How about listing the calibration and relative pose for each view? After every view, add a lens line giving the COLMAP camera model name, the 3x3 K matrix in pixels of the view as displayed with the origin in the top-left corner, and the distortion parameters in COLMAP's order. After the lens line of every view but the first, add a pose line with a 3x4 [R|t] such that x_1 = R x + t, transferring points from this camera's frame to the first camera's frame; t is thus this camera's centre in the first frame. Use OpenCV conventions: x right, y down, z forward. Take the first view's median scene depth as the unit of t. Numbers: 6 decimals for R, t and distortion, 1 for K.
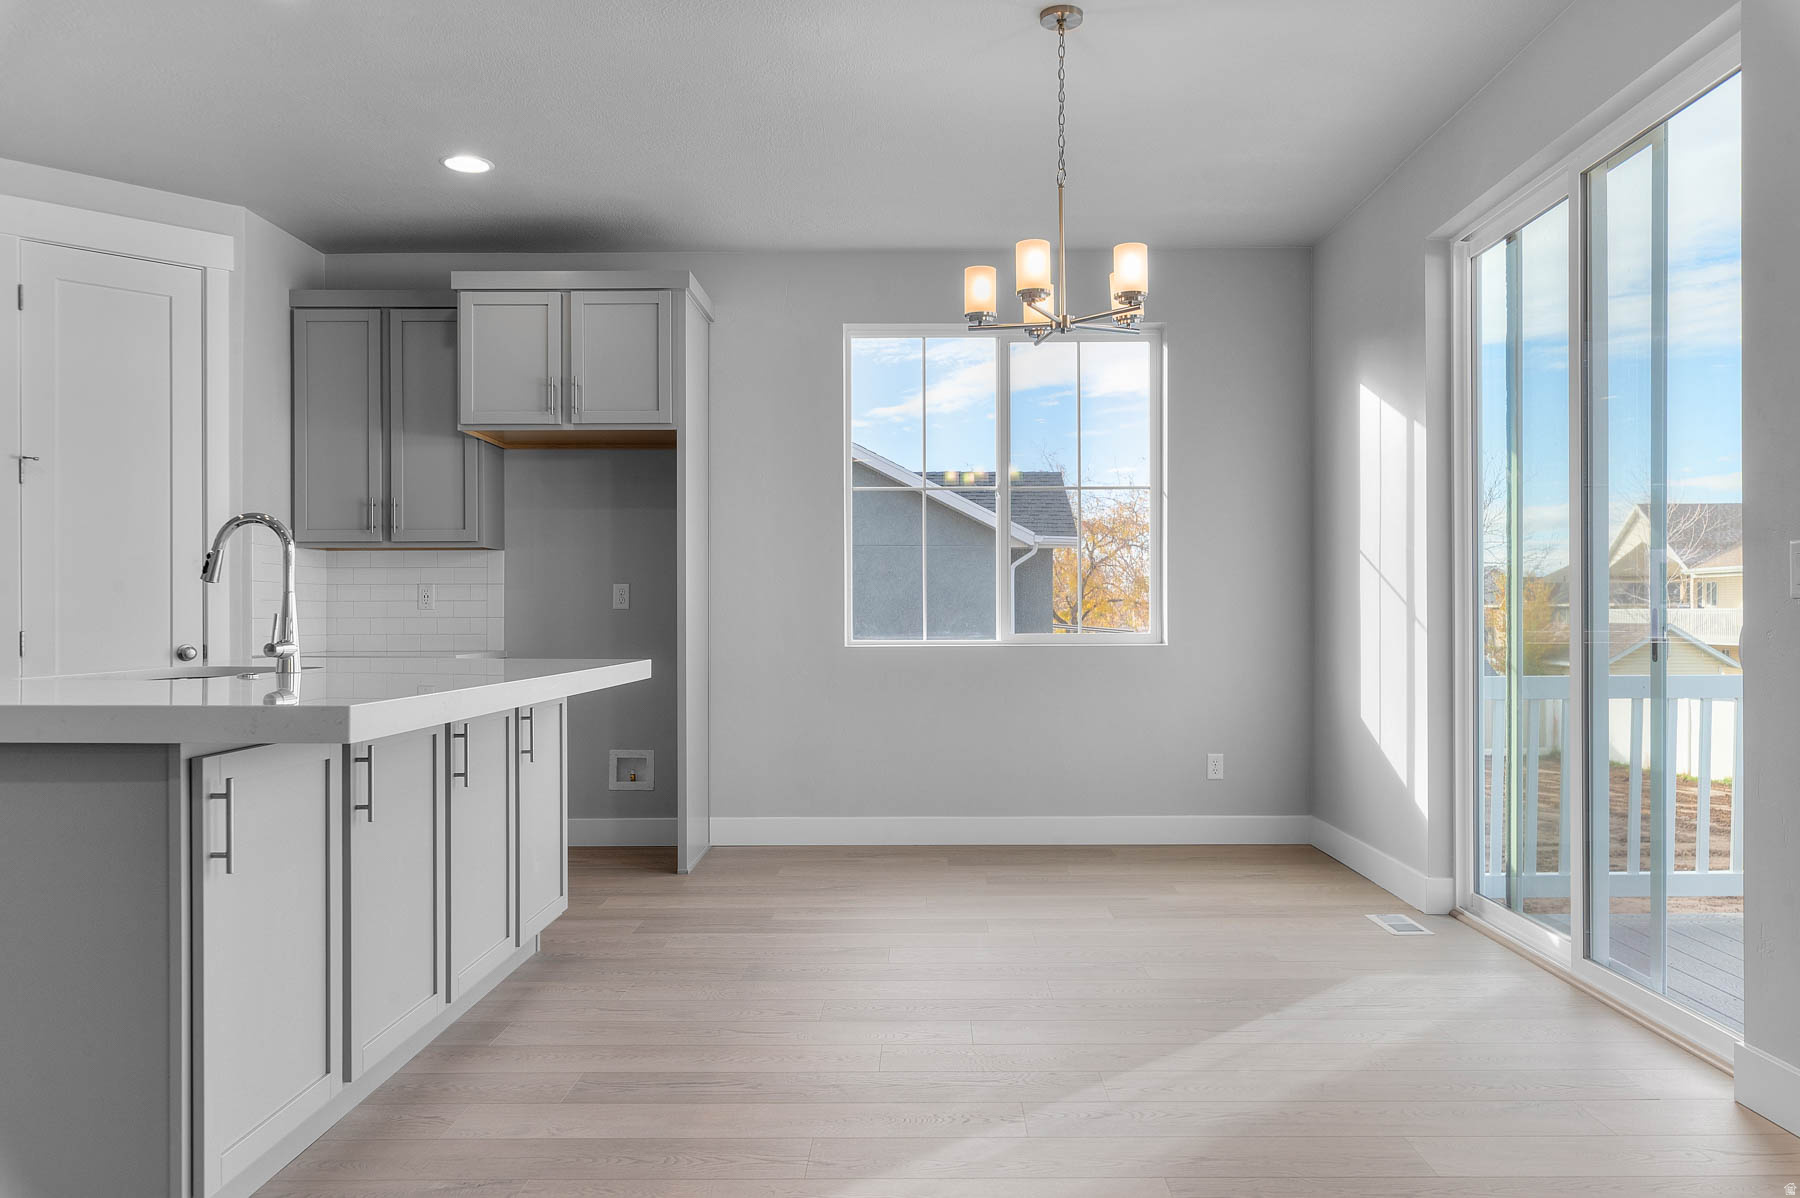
lens RADIAL K [[1327.5, 0, 903.6], [0, 1327.5, 612.7], [0, 0, 1]] dist [0.005401, -0.001459]
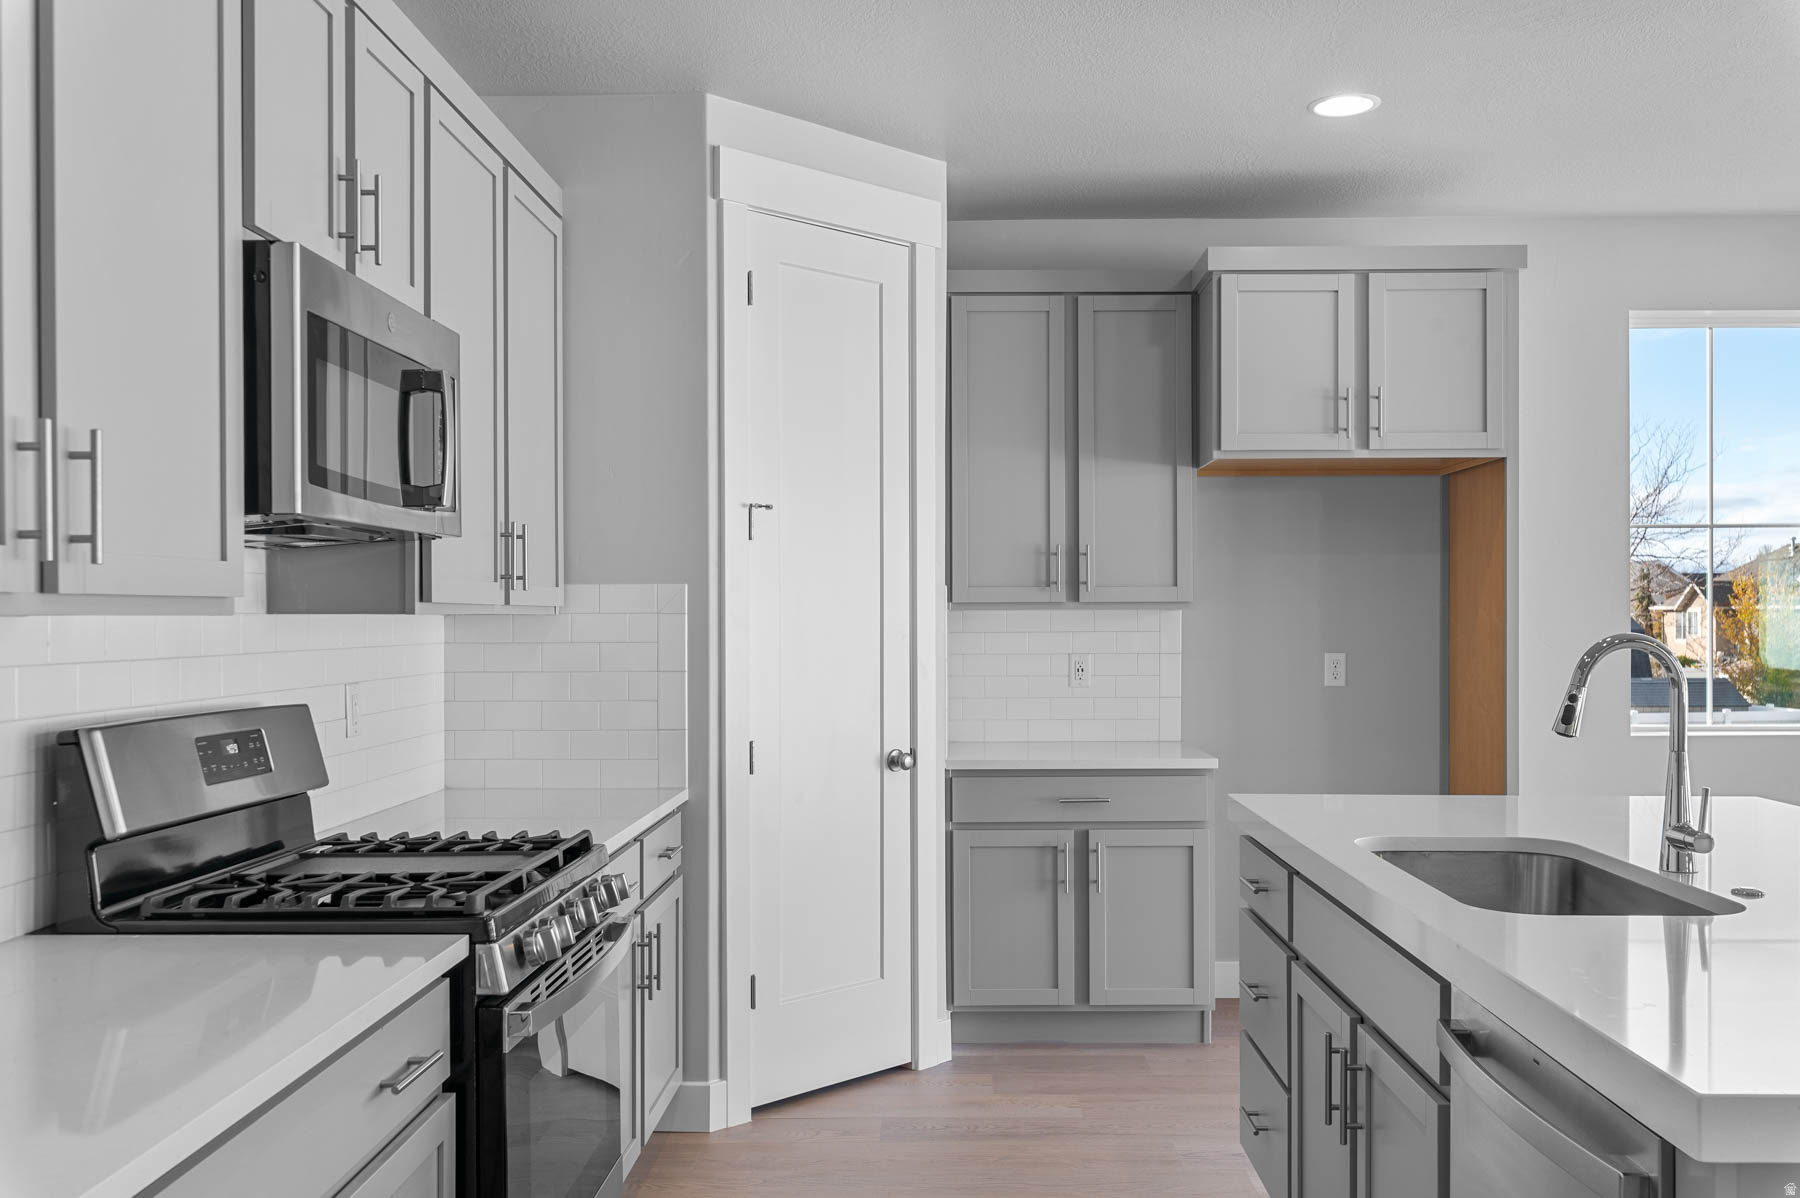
lens RADIAL K [[1527.2, 0, 902.5], [0, 1527.2, 612.8], [0, 0, 1]] dist [-0.008628, -0.003303]
pose [[0.999718, 0.002228, -0.023628, -0.467222], [-0.002173, 0.999995, 0.002356, -0.049421], [0.023633, -0.002304, 0.999718, 0.128474]]
